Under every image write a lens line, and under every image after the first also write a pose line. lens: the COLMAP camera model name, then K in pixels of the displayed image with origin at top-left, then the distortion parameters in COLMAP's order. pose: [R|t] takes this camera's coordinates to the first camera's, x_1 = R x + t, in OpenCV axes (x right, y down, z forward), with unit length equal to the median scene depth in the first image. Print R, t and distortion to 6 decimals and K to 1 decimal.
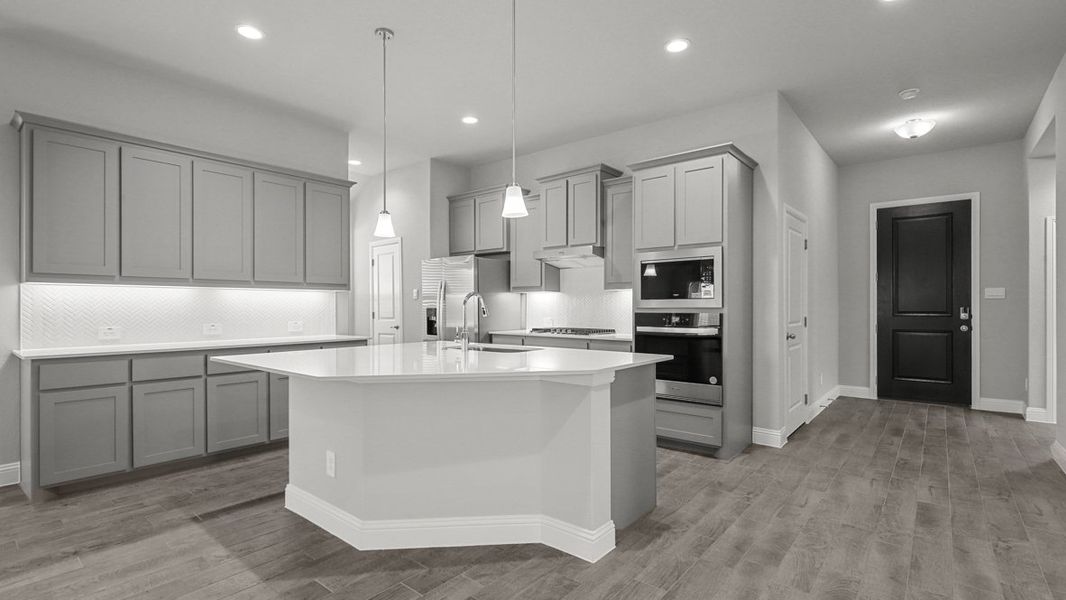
lens RADIAL K [[487.1, 0, 531.2], [0, 487.1, 312.8], [0, 0, 1]] dist [-0.008806, 0.003870]
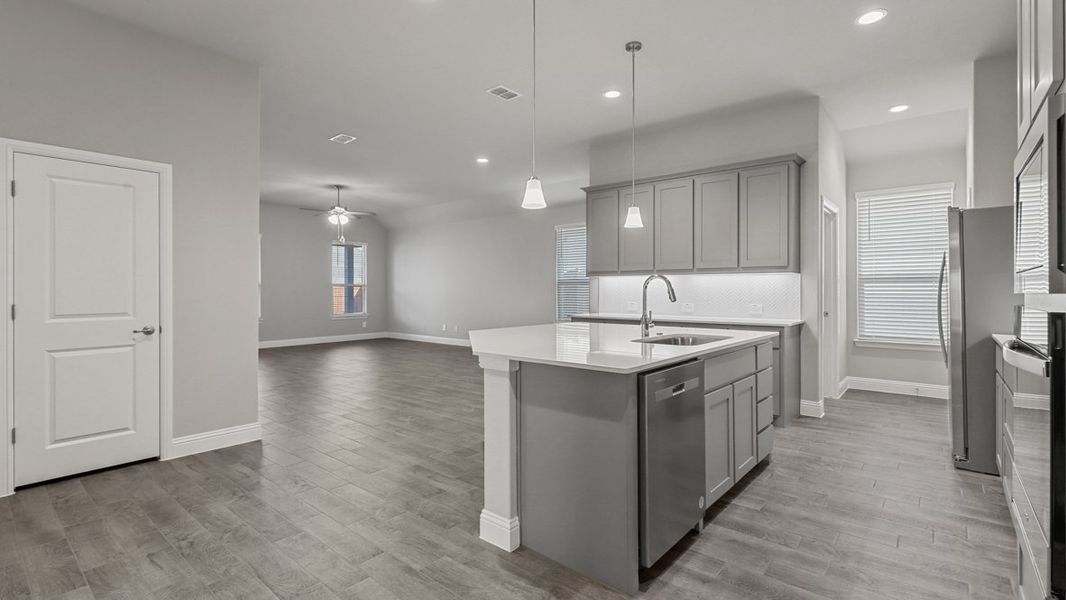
lens RADIAL K [[487.1, 0, 537.5], [0, 487.1, 285.0], [0, 0, 1]] dist [-0.008806, 0.003870]
pose [[-0.004695, -0.009211, -0.999947, 0.815337], [-0.011659, 0.999890, -0.009156, -0.011334], [0.999921, 0.011615, -0.004802, 0.781739]]
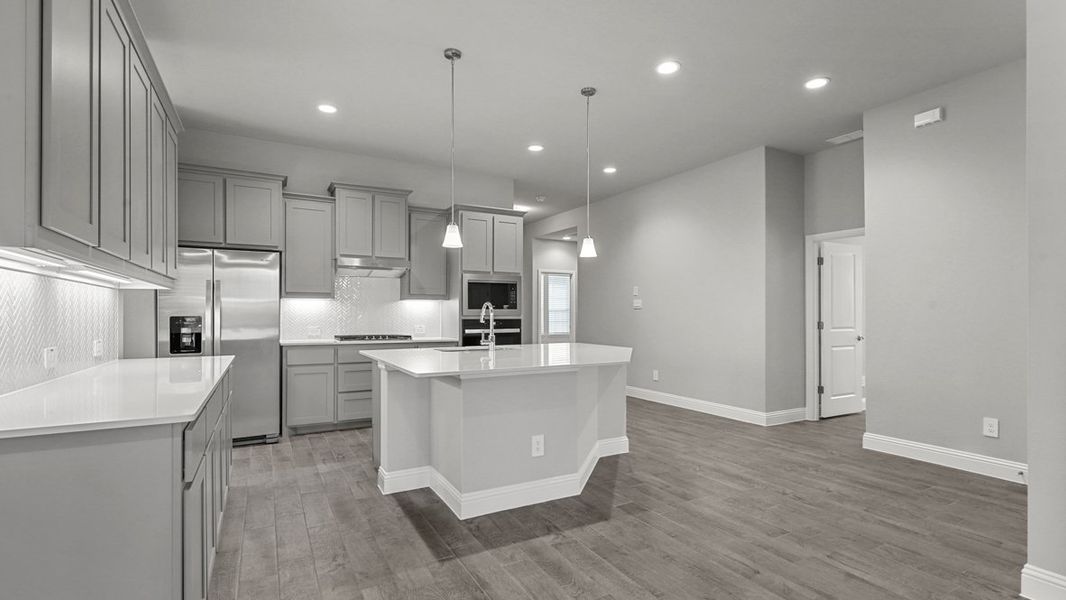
lens RADIAL K [[487.1, 0, 532.1], [0, 487.1, 313.4], [0, 0, 1]] dist [-0.008806, 0.003870]
pose [[0.371000, 0.004404, 0.928622, -1.211172], [0.011154, 0.999895, -0.009198, -0.001670], [-0.928566, 0.013770, 0.370913, 0.449823]]
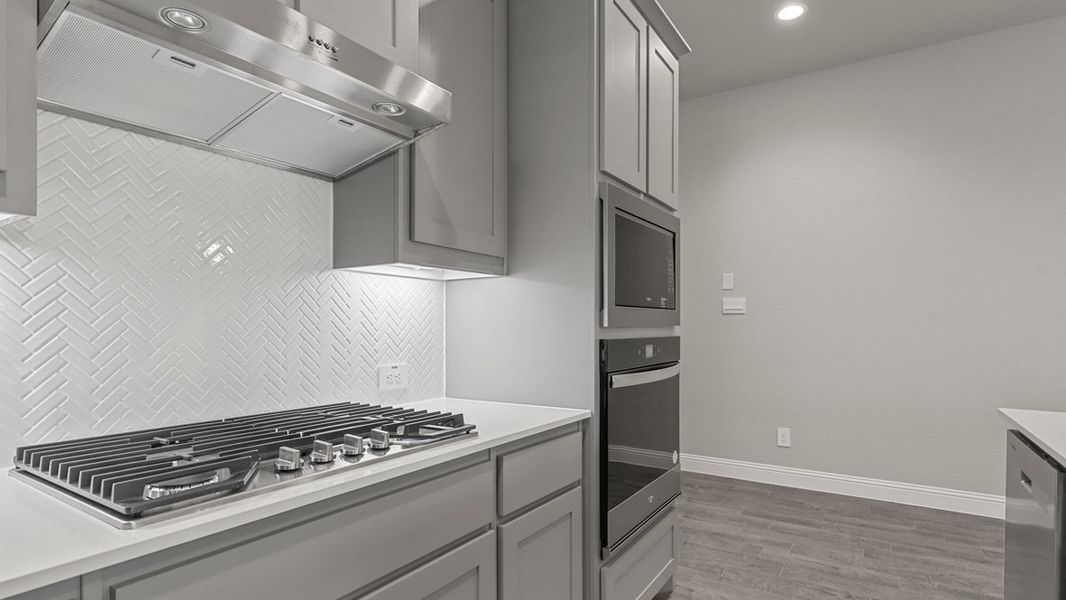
lens RADIAL K [[534.8, 0, 544.7], [0, 534.8, 323.5], [0, 0, 1]] dist [0.007370, 0.001107]
pose [[-0.133246, -0.000069, 0.991083, -0.250930], [0.006086, 0.999981, 0.000888, -0.017861], [-0.991064, 0.006150, -0.133243, 1.440726]]
